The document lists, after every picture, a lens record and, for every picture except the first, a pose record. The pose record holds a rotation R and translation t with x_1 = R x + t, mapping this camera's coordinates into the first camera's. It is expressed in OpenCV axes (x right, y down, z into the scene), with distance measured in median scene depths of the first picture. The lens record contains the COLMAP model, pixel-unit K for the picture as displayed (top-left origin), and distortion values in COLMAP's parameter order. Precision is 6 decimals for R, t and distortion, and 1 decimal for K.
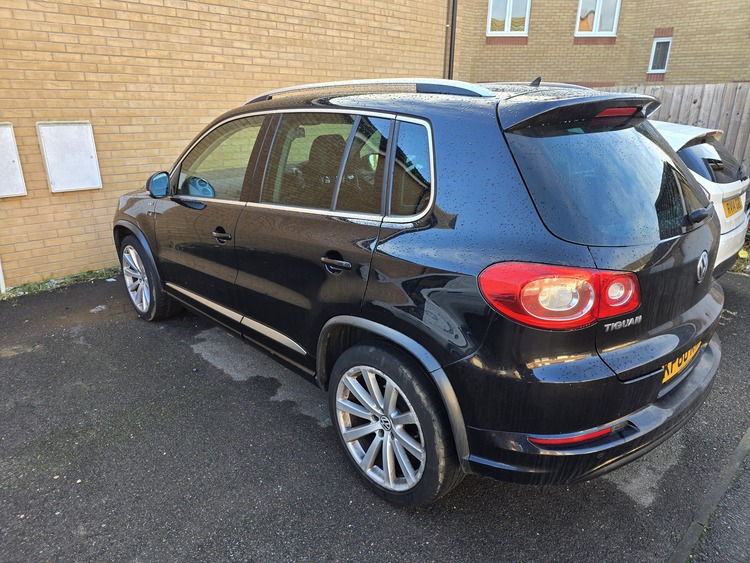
lens RADIAL K [[531.7, 0, 361.2], [0, 531.7, 282.9], [0, 0, 1]] dist [0.061562, -0.057240]
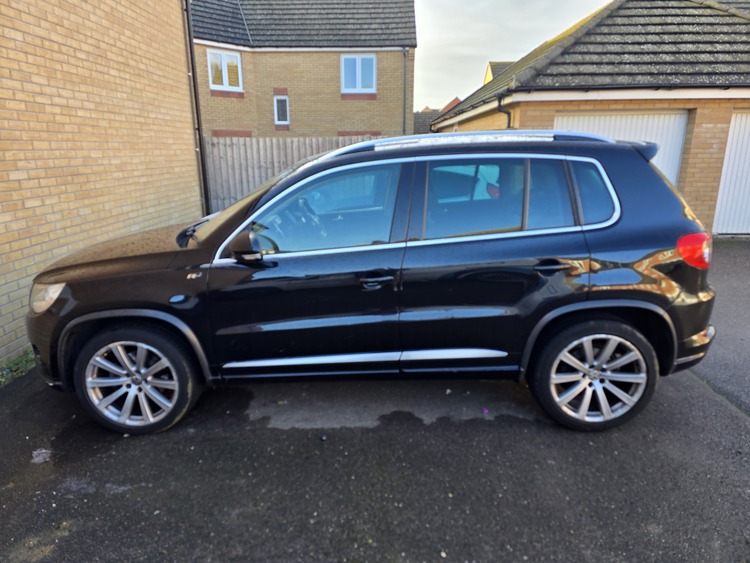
lens RADIAL K [[531.7, 0, 361.2], [0, 531.7, 282.9], [0, 0, 1]] dist [0.061562, -0.057240]
pose [[0.669548, -0.195800, 0.716497, -0.529870], [0.250090, 0.967734, 0.030754, -0.064467], [-0.699400, 0.158598, 0.696912, 0.172872]]
